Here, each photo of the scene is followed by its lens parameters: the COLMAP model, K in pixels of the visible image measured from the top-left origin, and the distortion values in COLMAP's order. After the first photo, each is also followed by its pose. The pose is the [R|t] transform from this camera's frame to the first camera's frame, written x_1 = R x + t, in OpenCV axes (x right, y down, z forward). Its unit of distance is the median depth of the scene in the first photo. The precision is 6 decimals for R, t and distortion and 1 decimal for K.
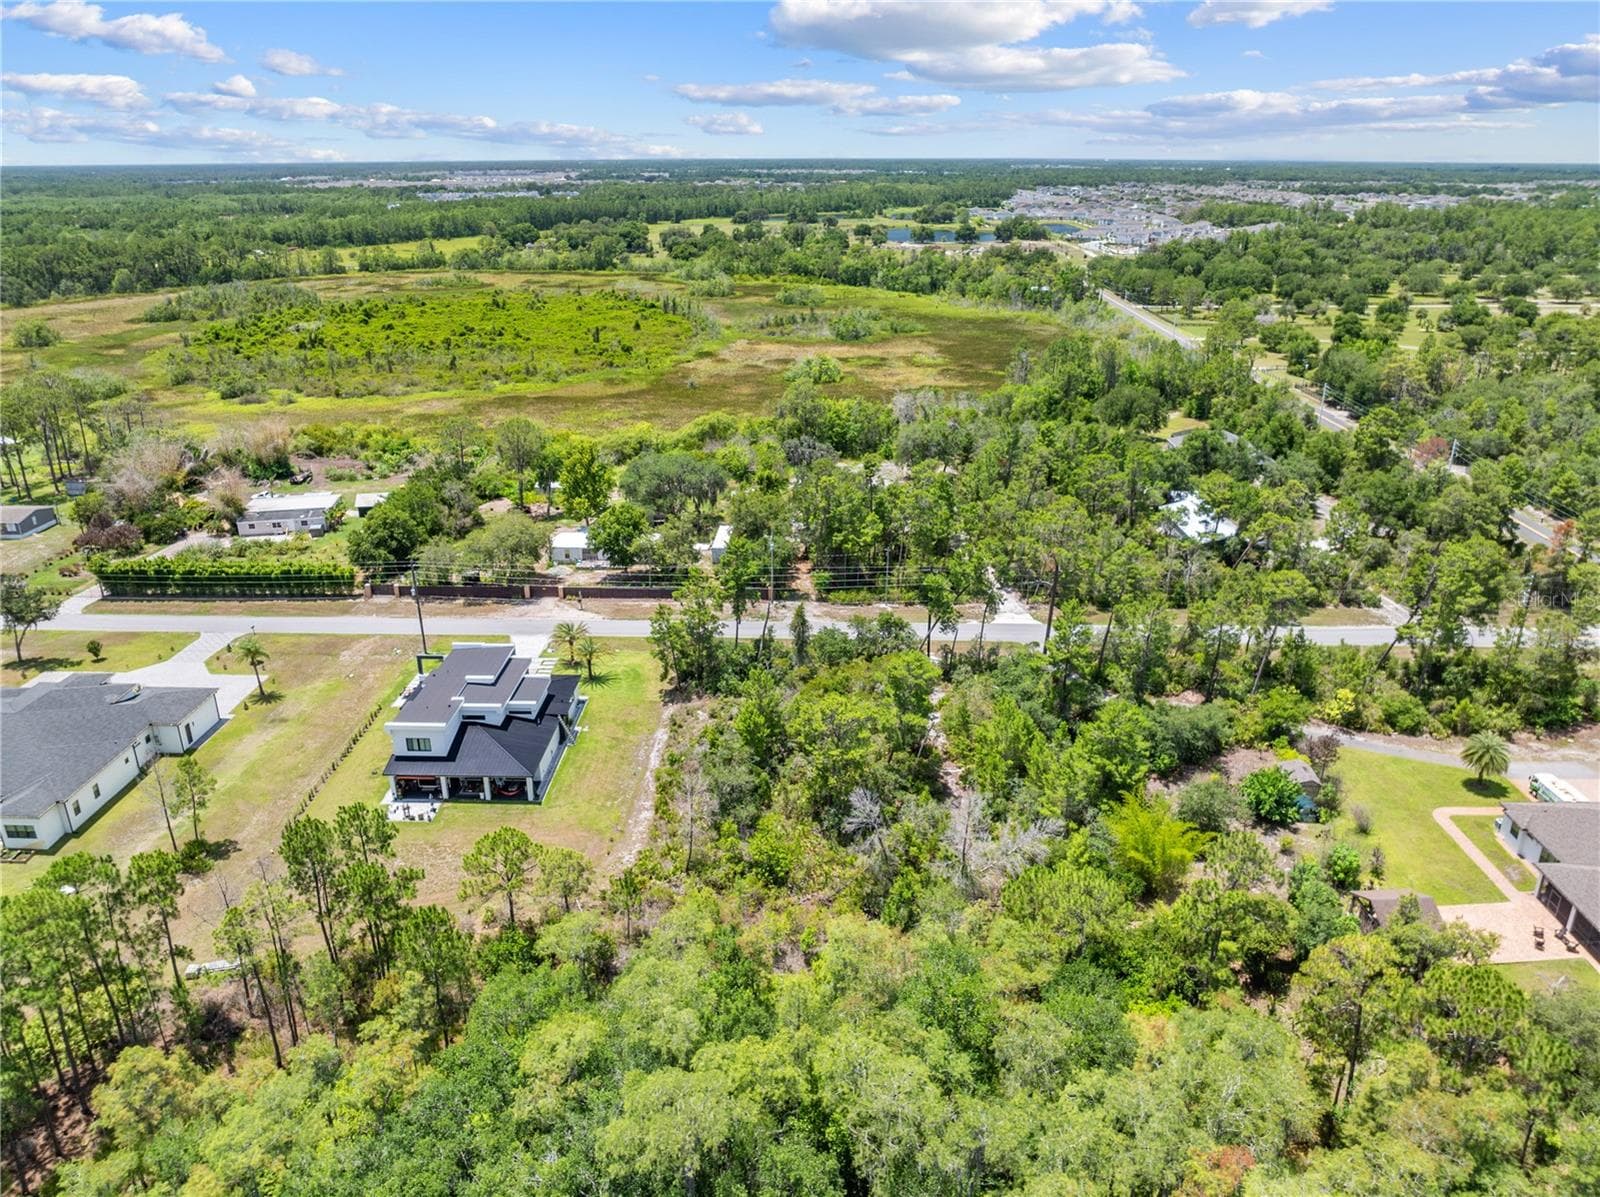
lens RADIAL K [[1125.3, 0, 807.5], [0, 1125.3, 595.3], [0, 0, 1]] dist [-0.032149, -0.001904]
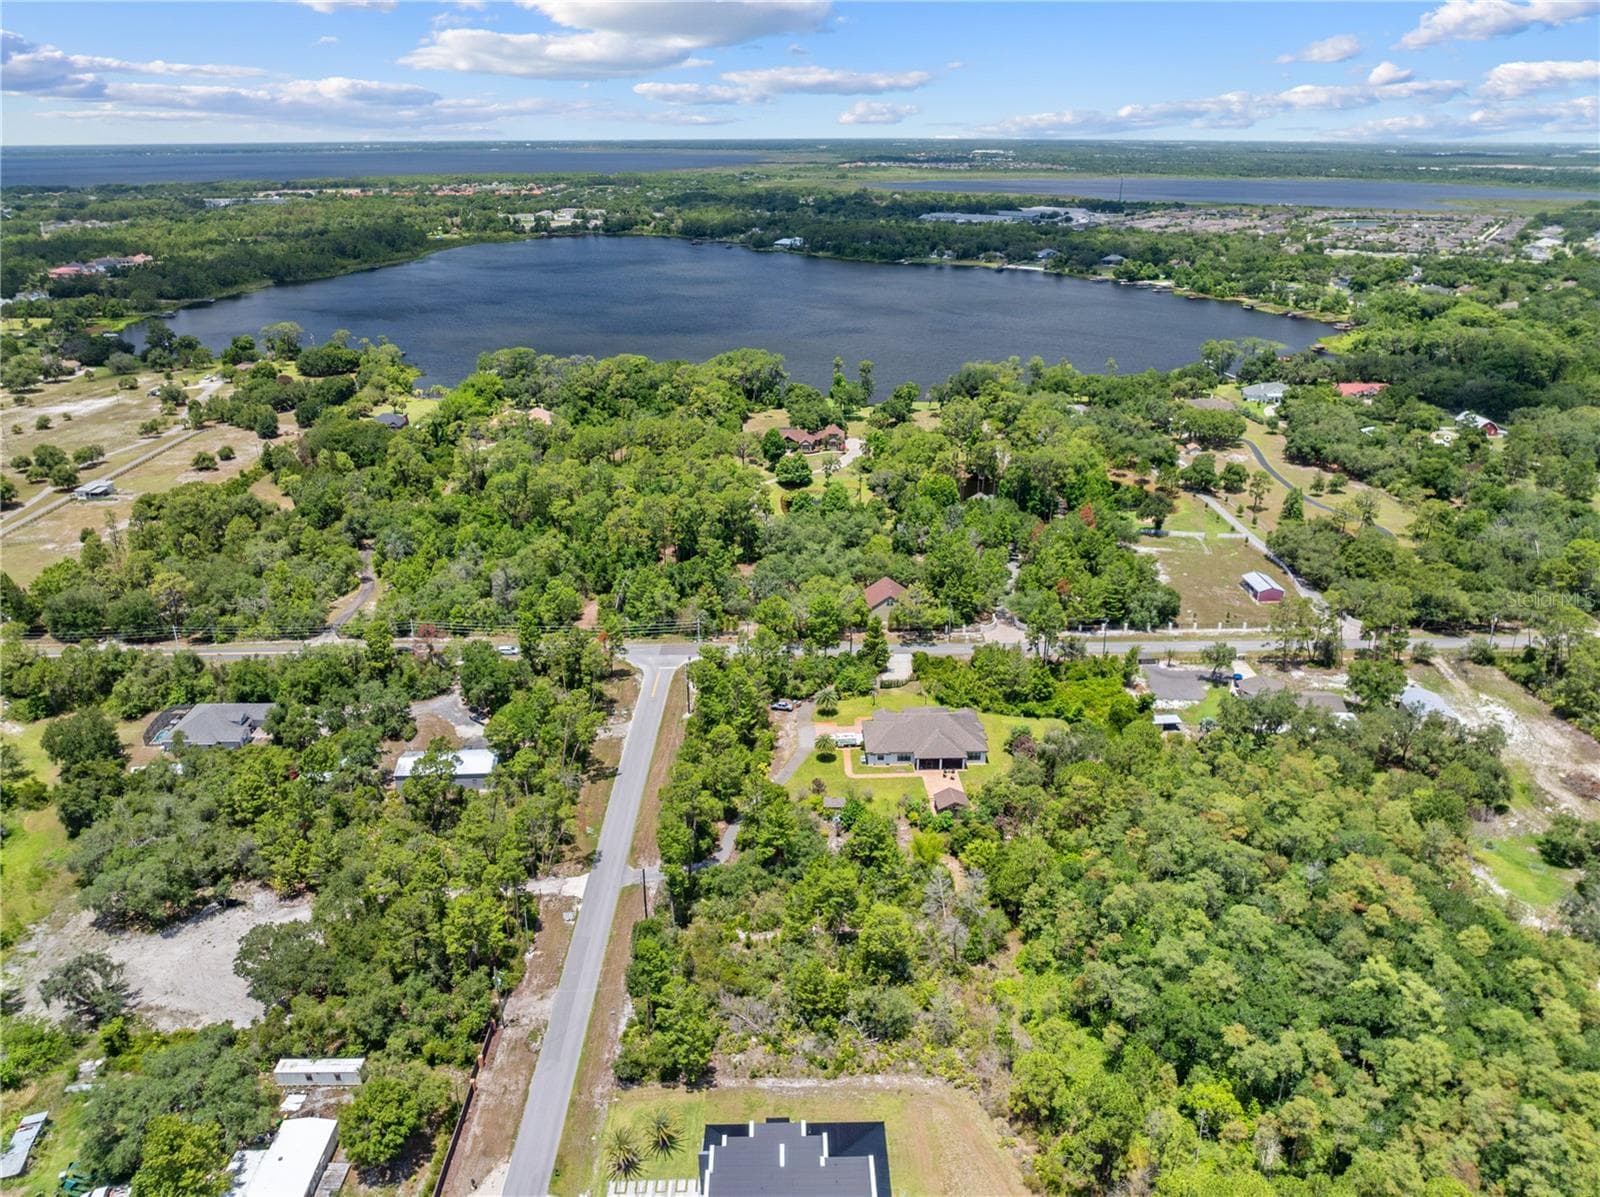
lens RADIAL K [[1125.3, 0, 807.5], [0, 1125.3, 595.3], [0, 0, 1]] dist [-0.032149, -0.001904]
pose [[-0.040841, -0.381563, 0.923440, -1.055697], [0.368123, 0.853452, 0.368925, -0.765484], [-0.928880, 0.355007, 0.105606, 0.635924]]
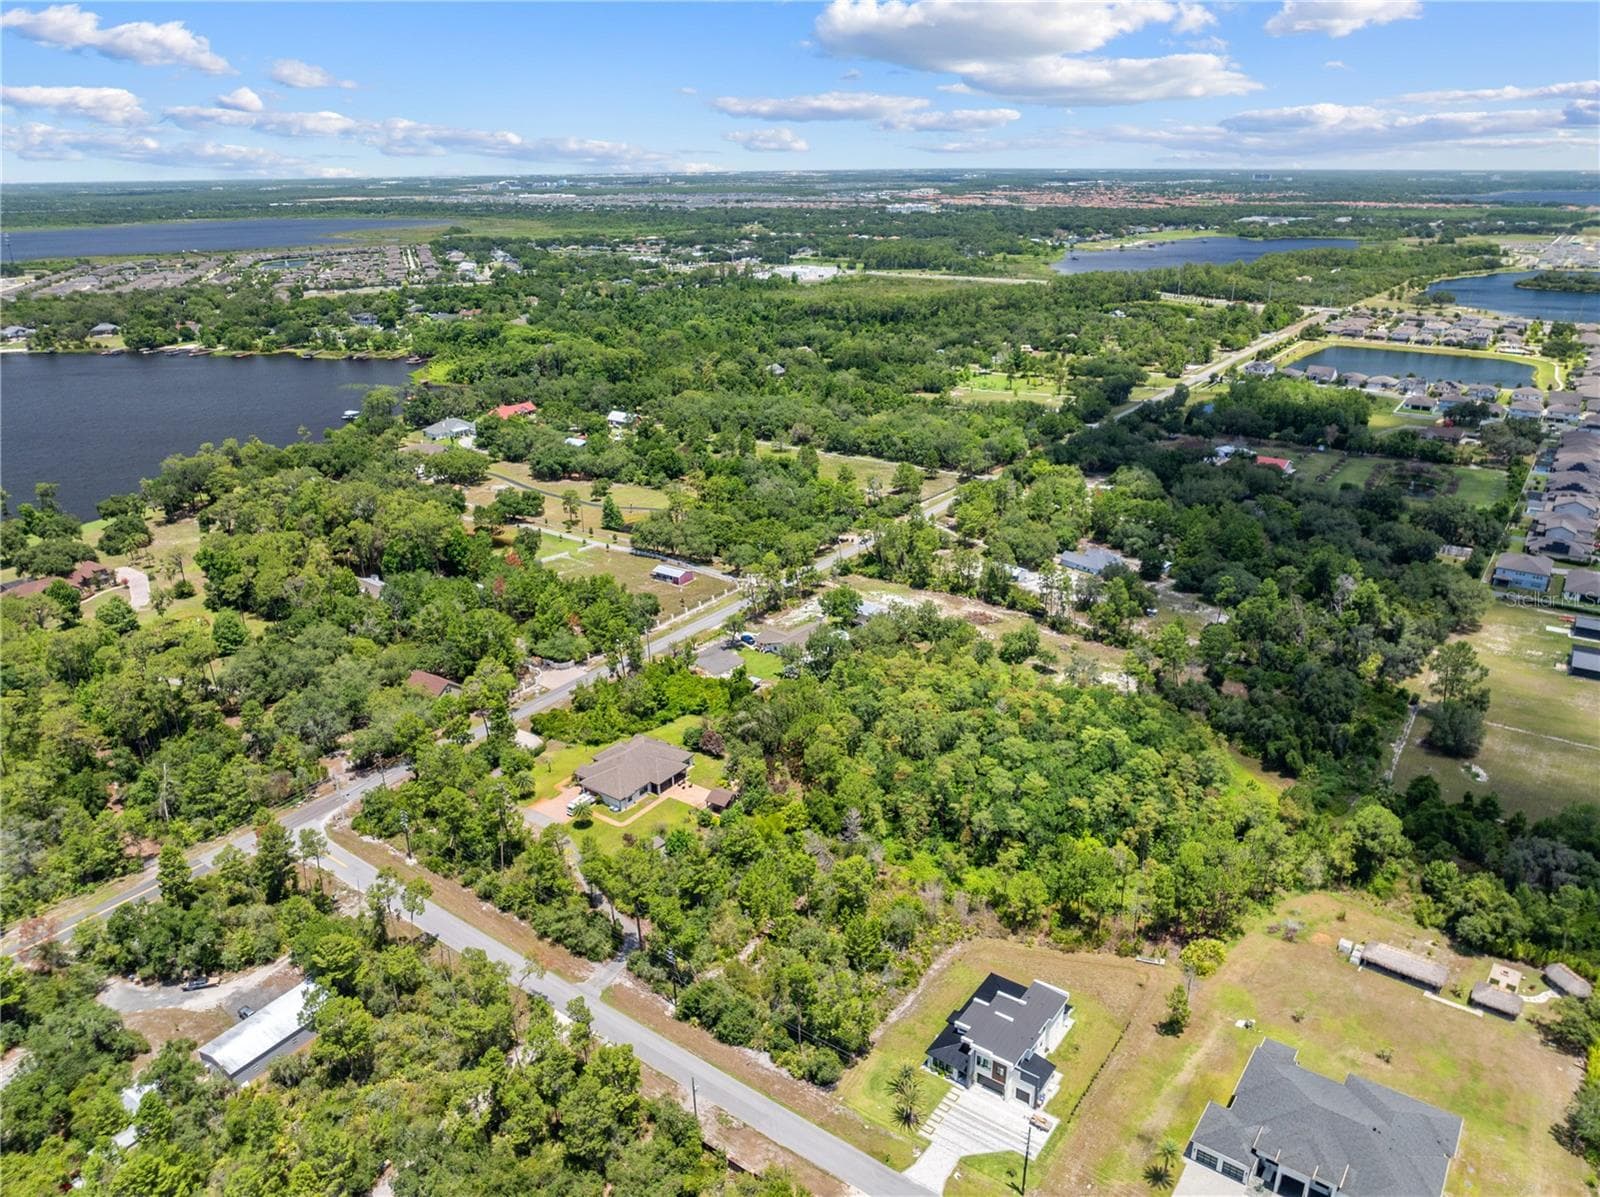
lens RADIAL K [[1125.3, 0, 807.5], [0, 1125.3, 595.3], [0, 0, 1]] dist [-0.032149, -0.001904]
pose [[-0.825924, -0.196542, 0.528413, -0.715899], [0.214835, 0.756831, 0.617295, -1.254255], [-0.521244, 0.623361, -0.582861, 1.579197]]
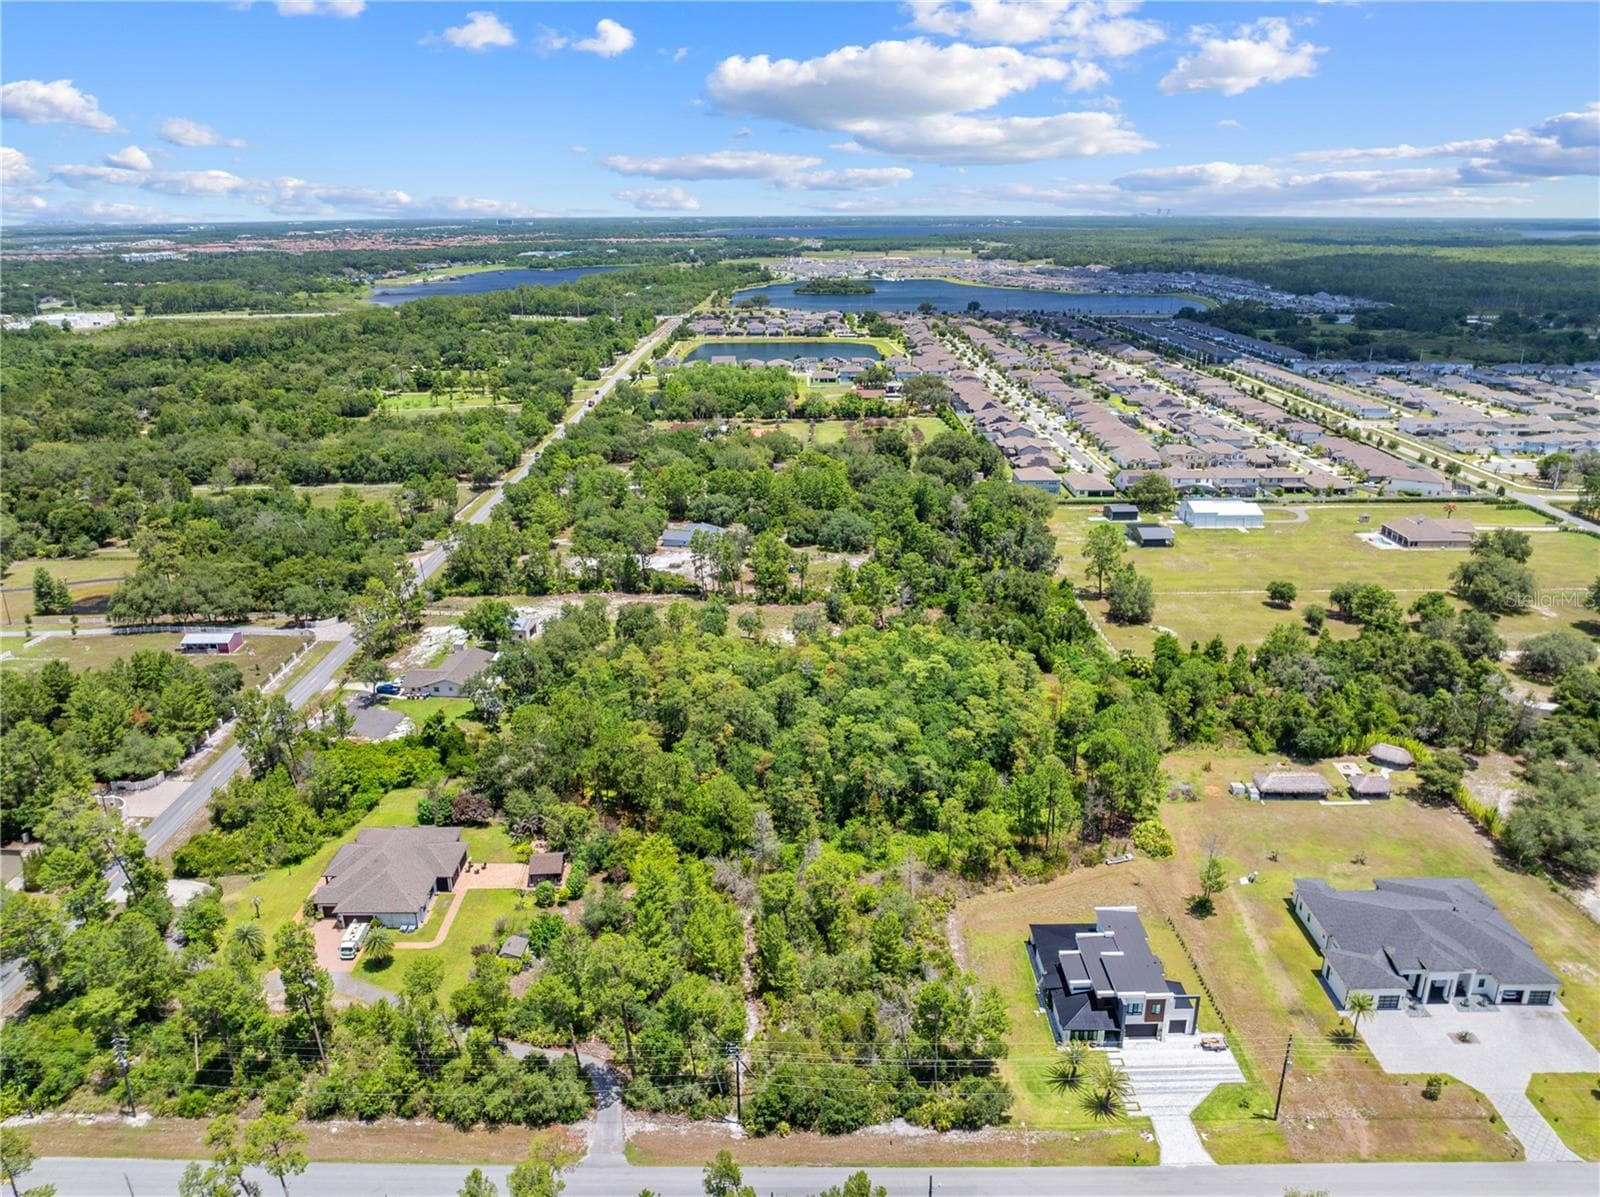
lens RADIAL K [[1125.3, 0, 807.5], [0, 1125.3, 595.3], [0, 0, 1]] dist [-0.032149, -0.001904]
pose [[-0.999601, 0.014164, -0.024457, 0.074630], [-0.005132, 0.760016, 0.649884, -1.018242], [0.027792, 0.649750, -0.759640, 1.622796]]
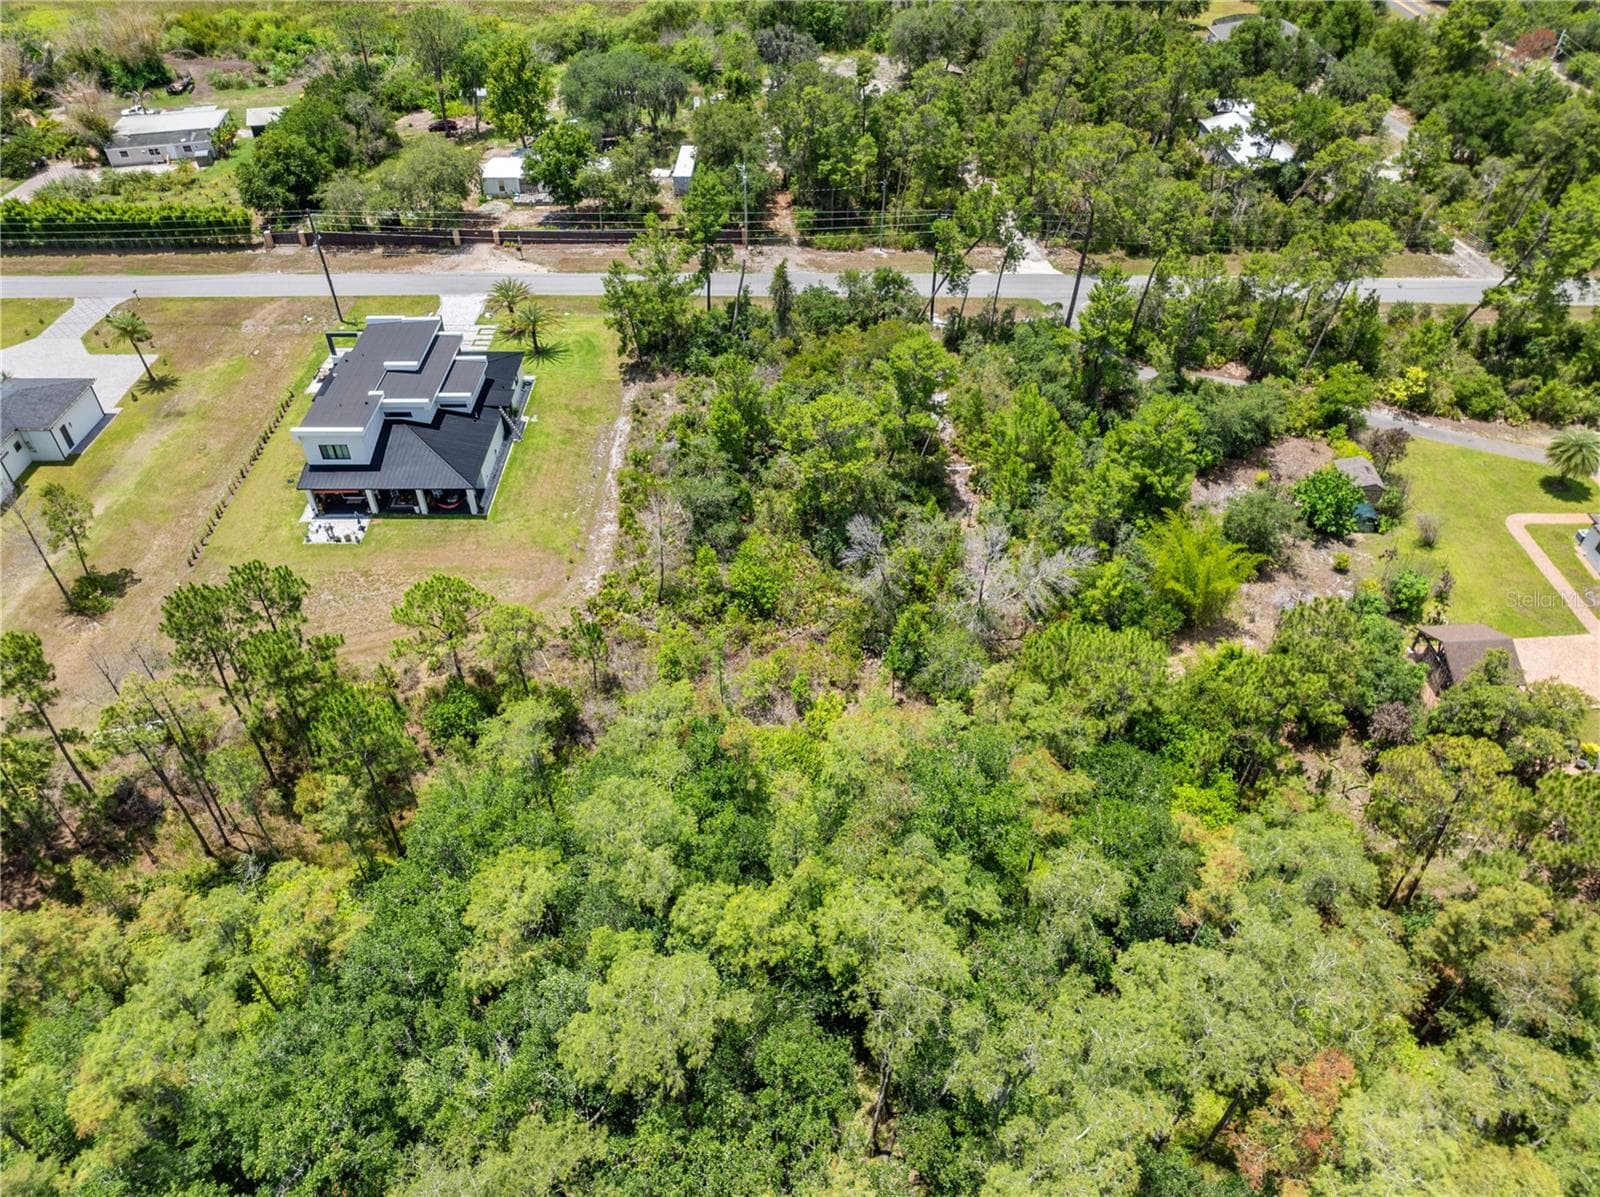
lens RADIAL K [[1125.3, 0, 807.5], [0, 1125.3, 595.3], [0, 0, 1]] dist [-0.032149, -0.001904]
pose [[0.999717, -0.013833, 0.019354, -0.007153], [0.006430, 0.940400, 0.340010, -0.044320], [-0.022904, -0.339789, 0.940223, 0.143028]]
